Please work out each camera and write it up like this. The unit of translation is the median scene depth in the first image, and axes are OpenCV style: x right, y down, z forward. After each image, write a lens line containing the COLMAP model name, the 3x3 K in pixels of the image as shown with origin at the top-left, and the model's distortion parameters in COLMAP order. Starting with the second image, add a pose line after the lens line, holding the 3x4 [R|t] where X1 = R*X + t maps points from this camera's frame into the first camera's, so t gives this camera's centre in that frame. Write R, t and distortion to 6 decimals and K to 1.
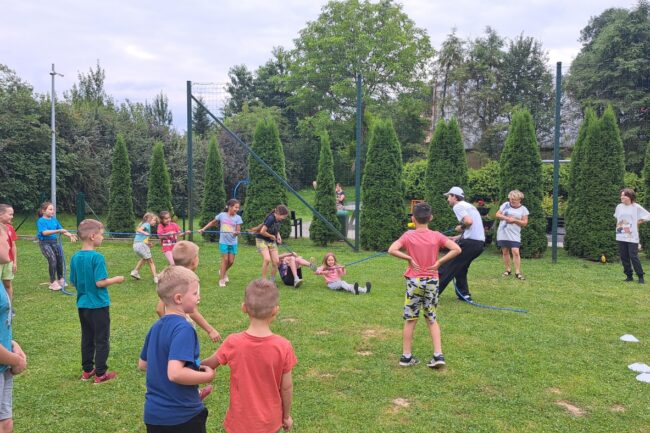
lens RADIAL K [[568.7, 0, 335.3], [0, 568.7, 216.5], [0, 0, 1]] dist [0.129188, -0.165717]
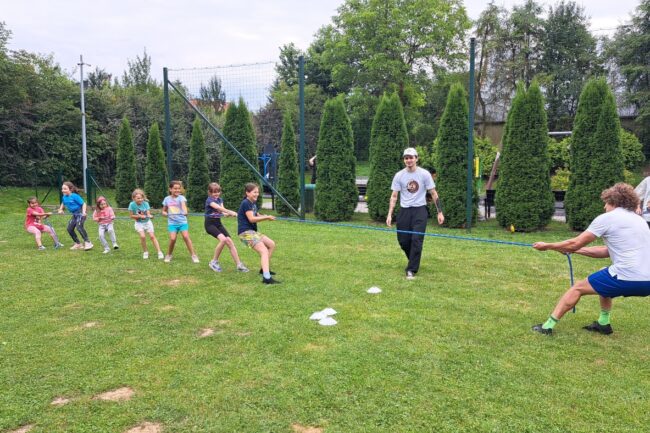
lens RADIAL K [[568.7, 0, 335.3], [0, 568.7, 216.5], [0, 0, 1]] dist [0.129188, -0.165717]
pose [[0.984187, 0.007464, -0.176976, 0.125809], [0.000161, 0.999074, 0.043031, 0.002421], [0.177133, -0.042379, 0.983274, -0.025452]]
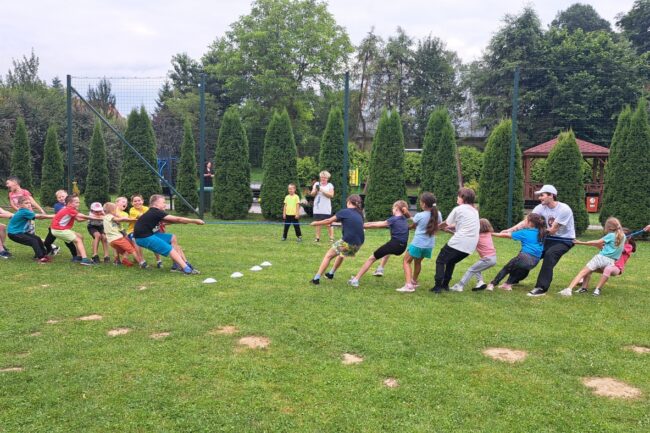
lens RADIAL K [[563.9, 0, 345.0], [0, 563.9, 215.3], [0, 0, 1]] dist [0.124773, -0.152884]
pose [[0.999408, 0.015485, 0.030728, 0.132625], [-0.016240, 0.999568, 0.024483, 0.007771], [-0.030335, -0.024968, 0.999228, -0.098873]]
